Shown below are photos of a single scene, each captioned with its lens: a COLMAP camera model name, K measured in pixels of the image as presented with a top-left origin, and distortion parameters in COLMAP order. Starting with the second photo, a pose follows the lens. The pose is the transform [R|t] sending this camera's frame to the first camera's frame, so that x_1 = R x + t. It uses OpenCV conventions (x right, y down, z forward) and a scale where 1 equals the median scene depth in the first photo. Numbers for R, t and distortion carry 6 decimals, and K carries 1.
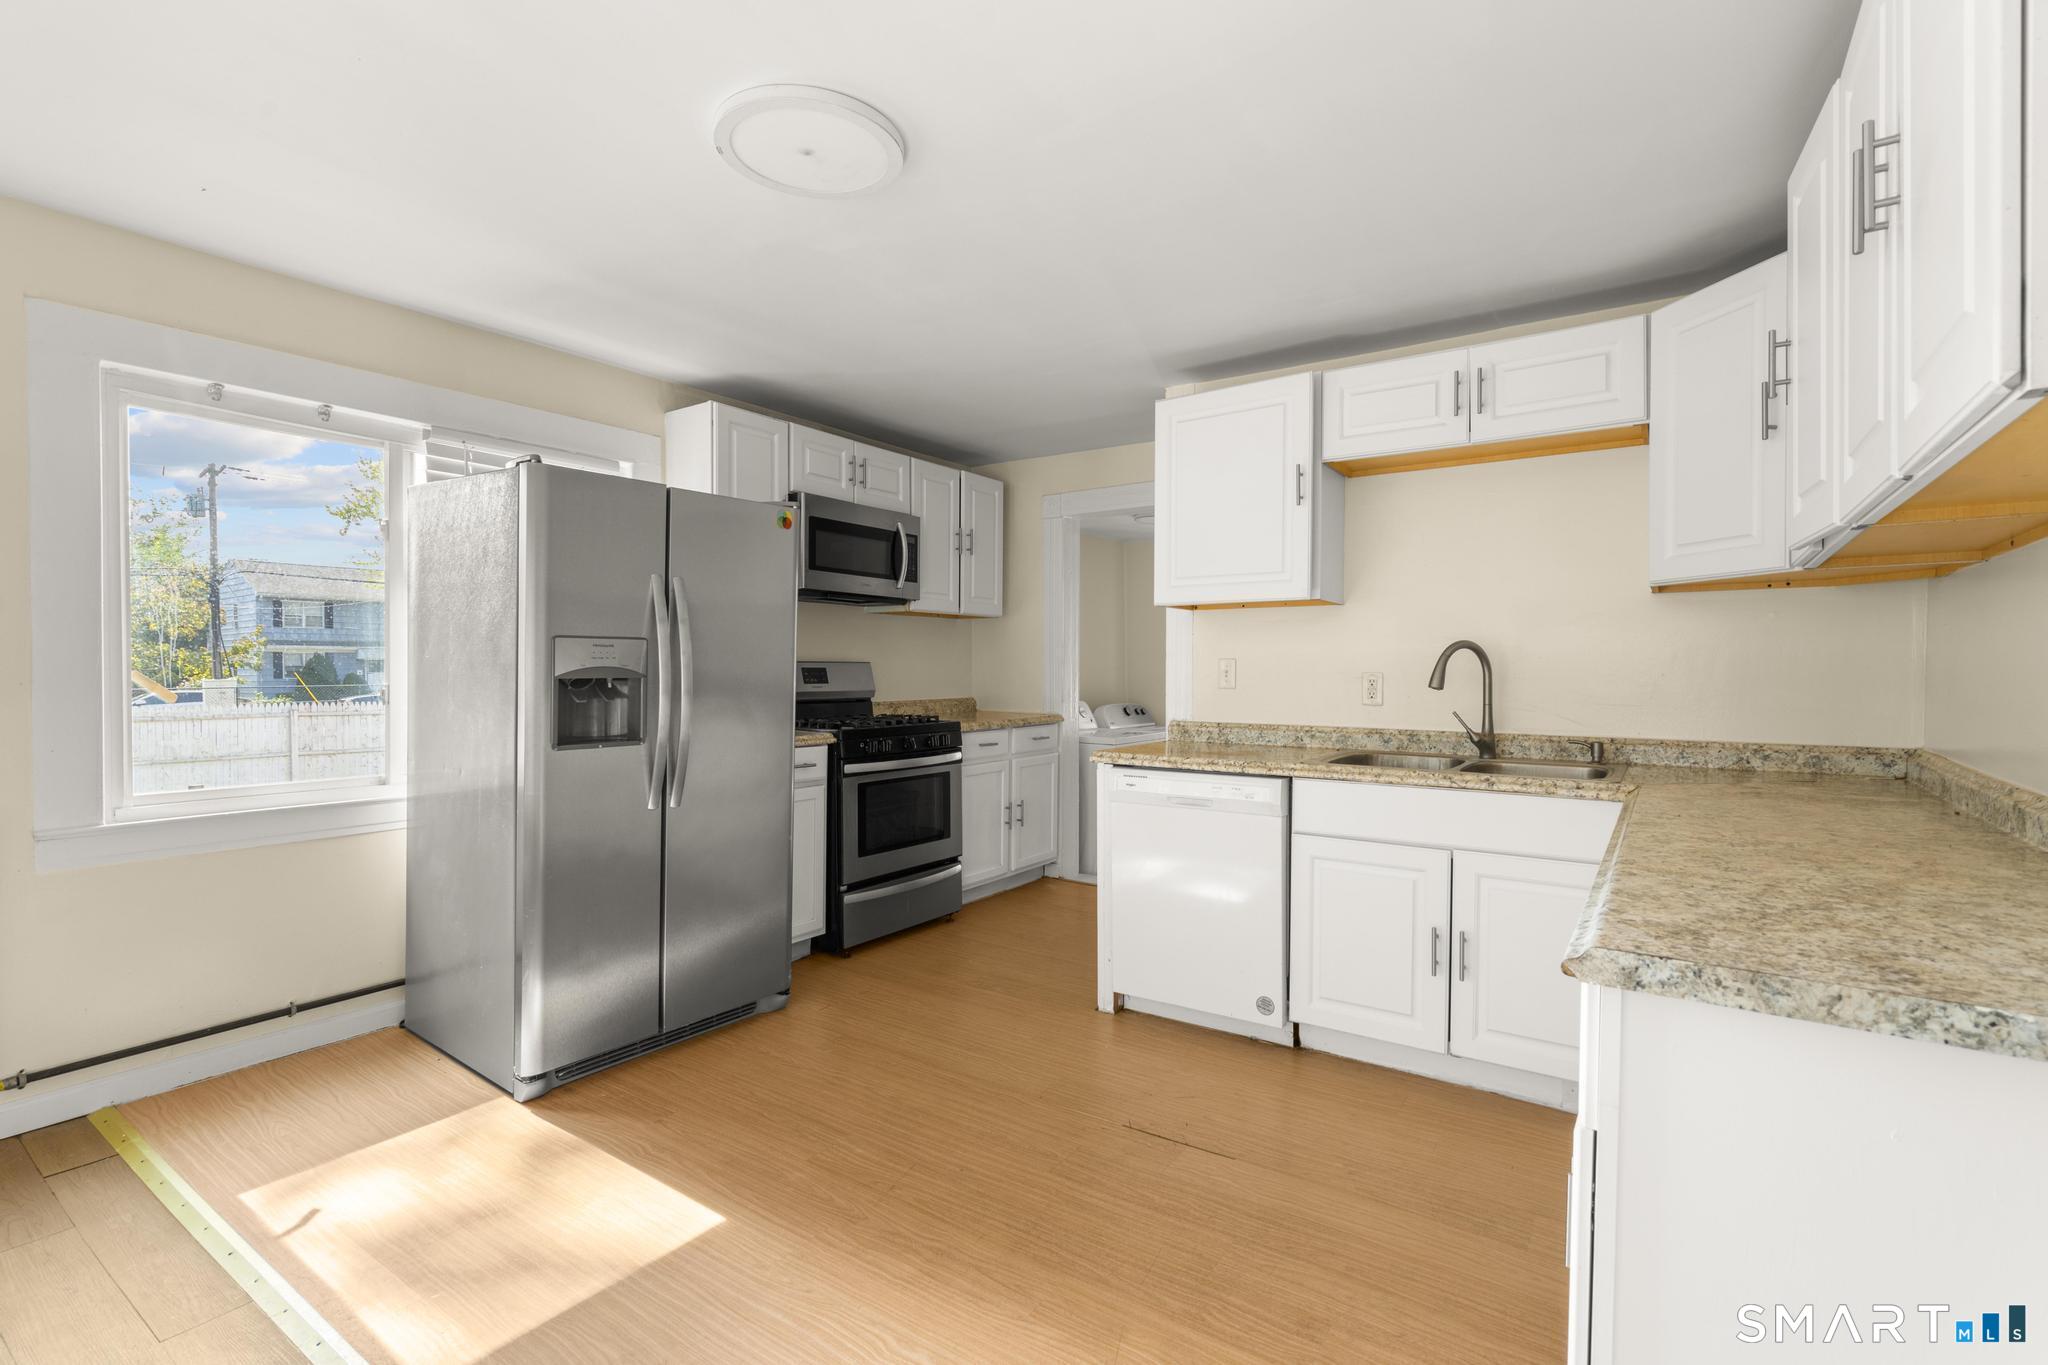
lens RADIAL K [[932.3, 0, 1033.8], [0, 932.3, 678.8], [0, 0, 1]] dist [0.000436, 0.004668]
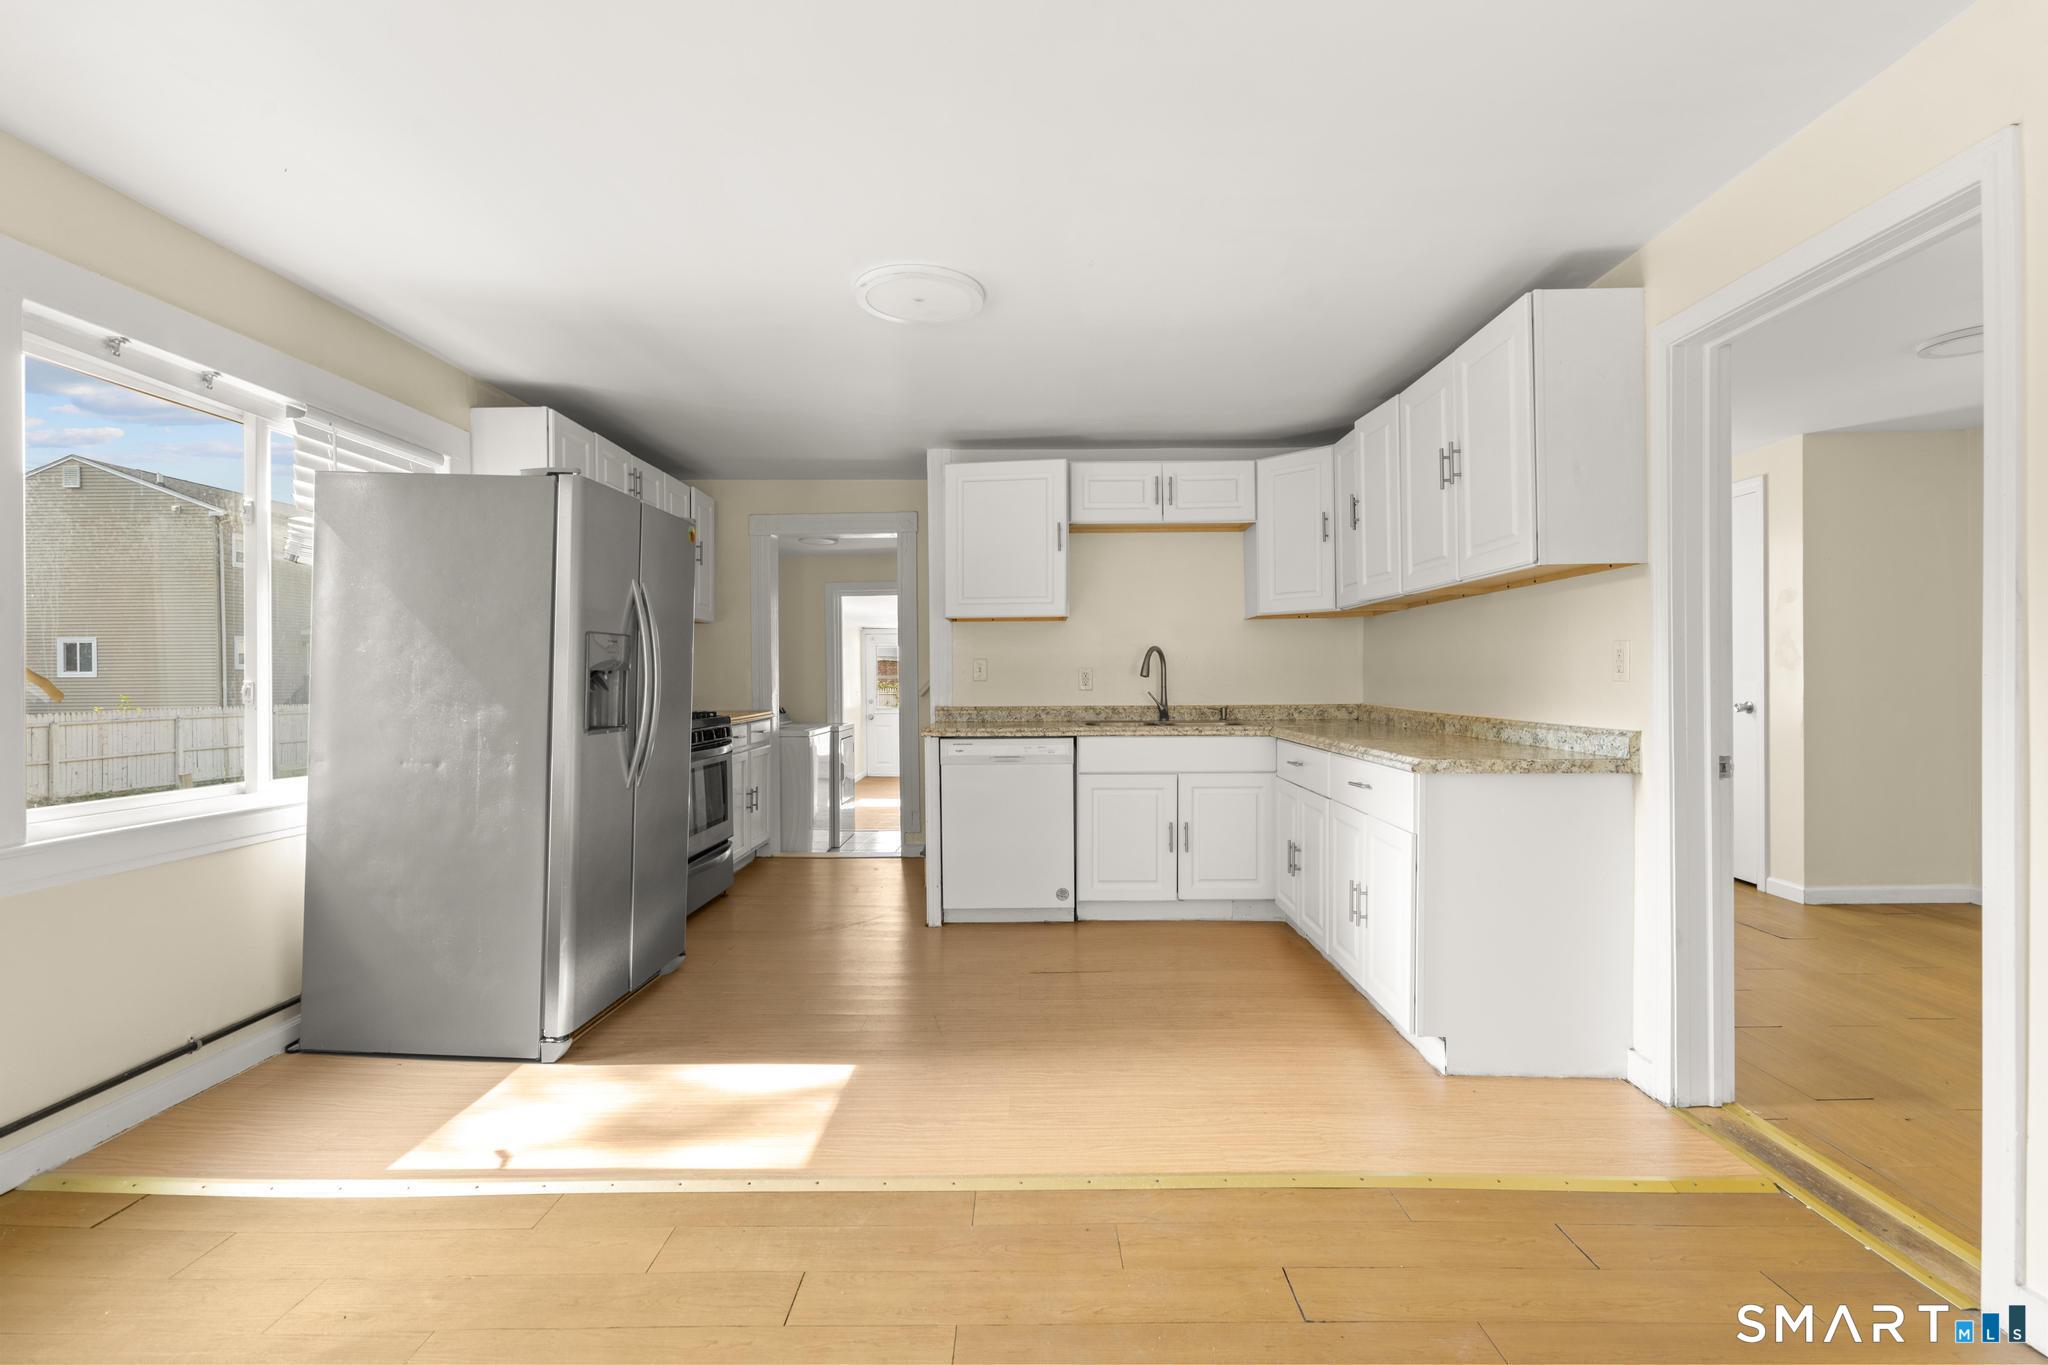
lens RADIAL K [[932.3, 0, 1033.8], [0, 932.3, 678.8], [0, 0, 1]] dist [0.000436, 0.004668]
pose [[0.827953, -0.009138, 0.560723, -0.601484], [0.015230, 0.999865, -0.006194, 0.021171], [-0.560591, 0.013668, 0.827980, -0.188225]]
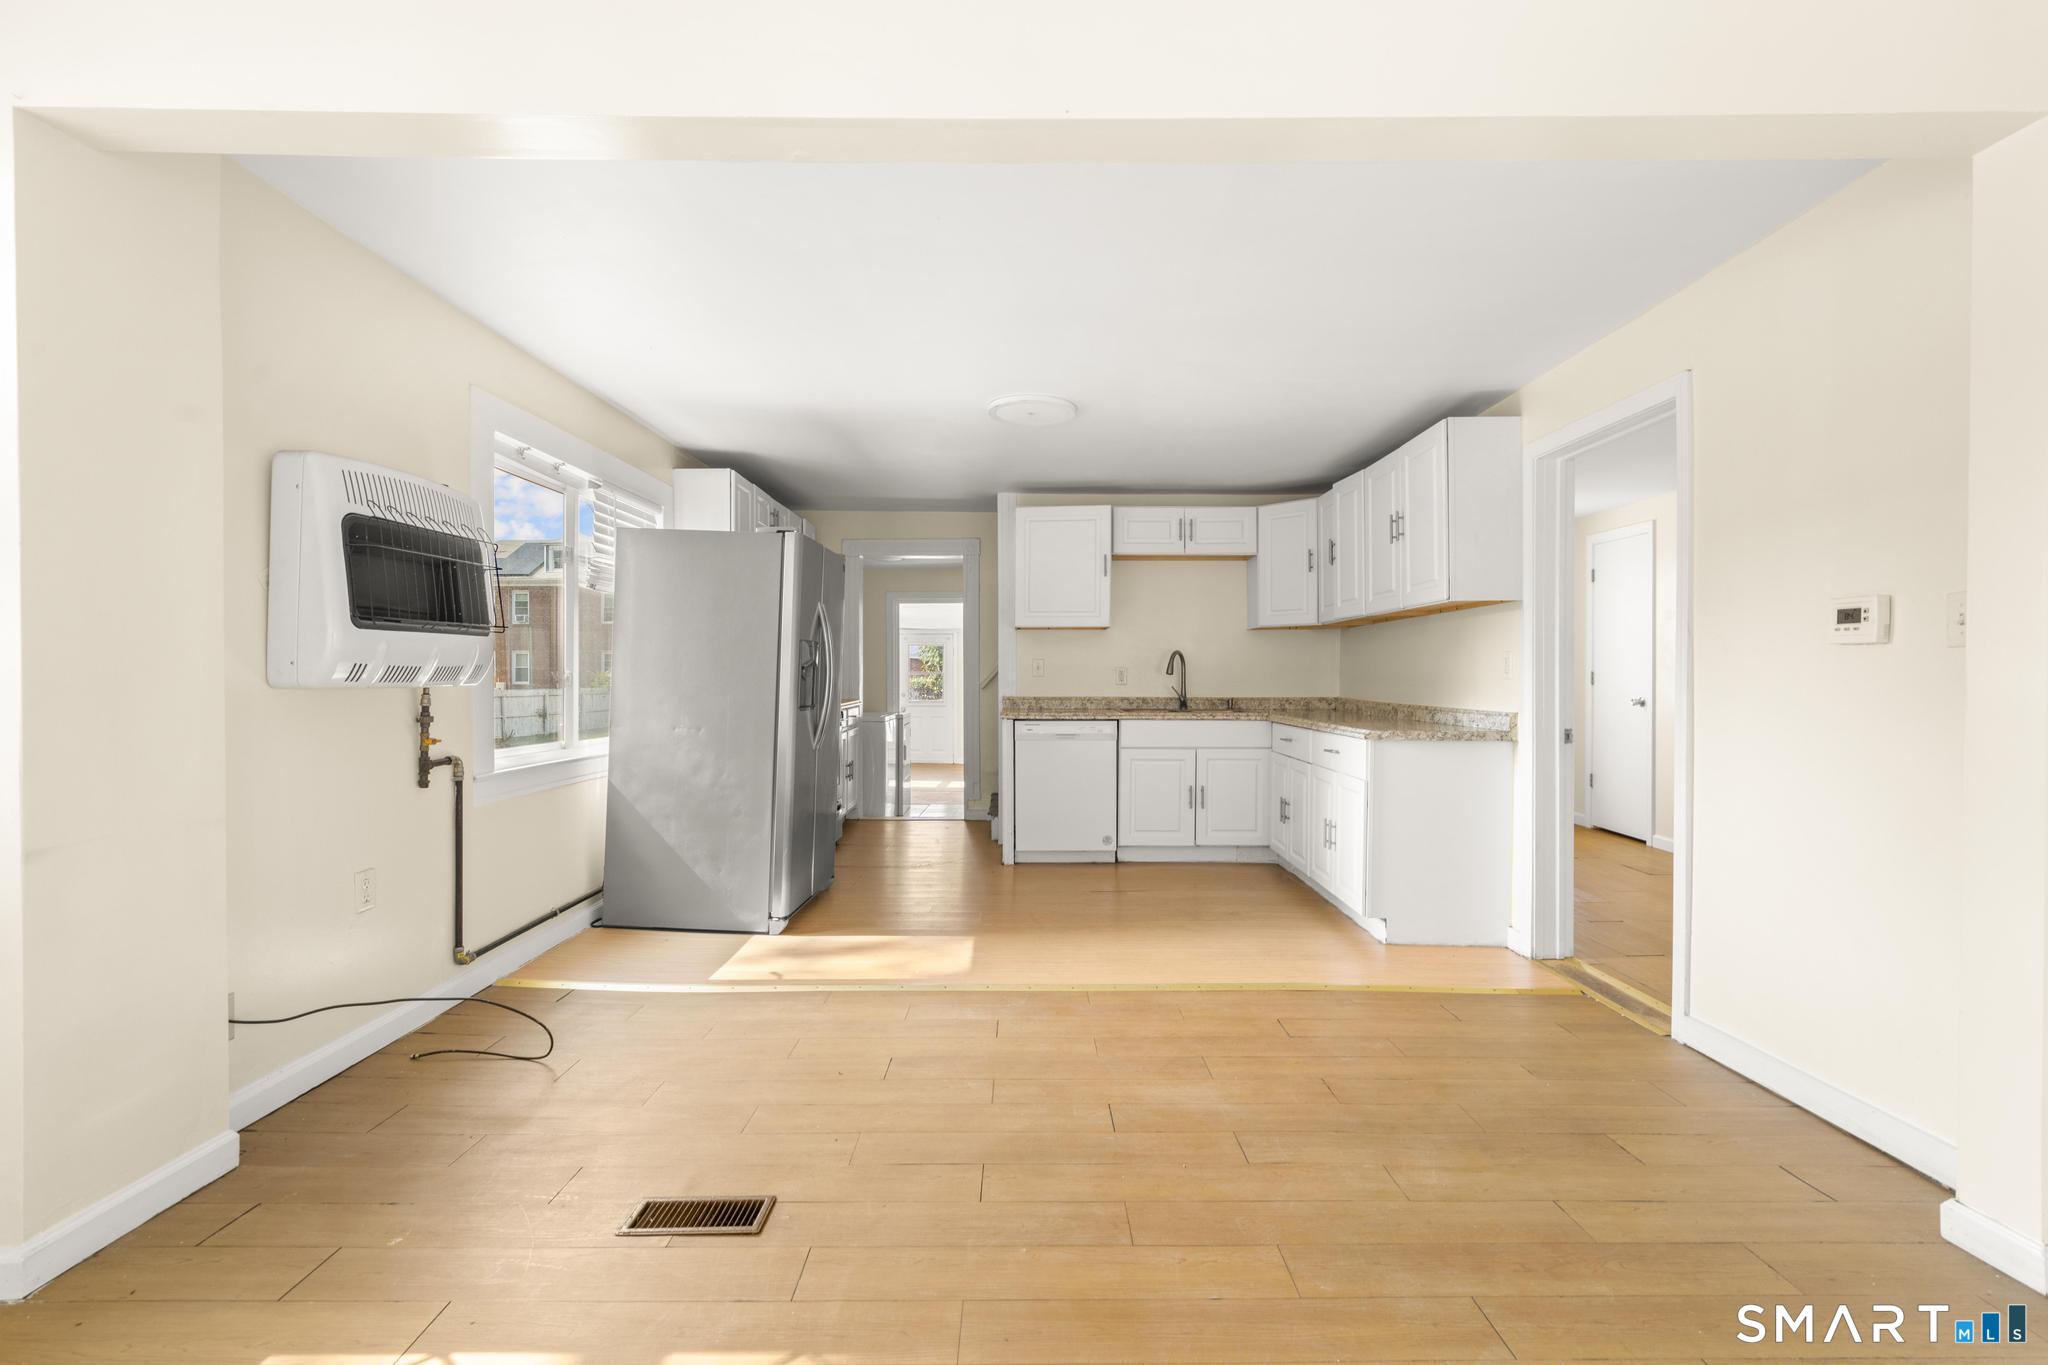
lens RADIAL K [[916.0, 0, 1034.5], [0, 916.0, 676.7], [0, 0, 1]] dist [0.002357, 0.000386]
pose [[0.824554, -0.002110, 0.565780, -0.929195], [0.006913, 0.999956, -0.006346, 0.026570], [-0.565741, 0.009143, 0.824532, -0.462288]]
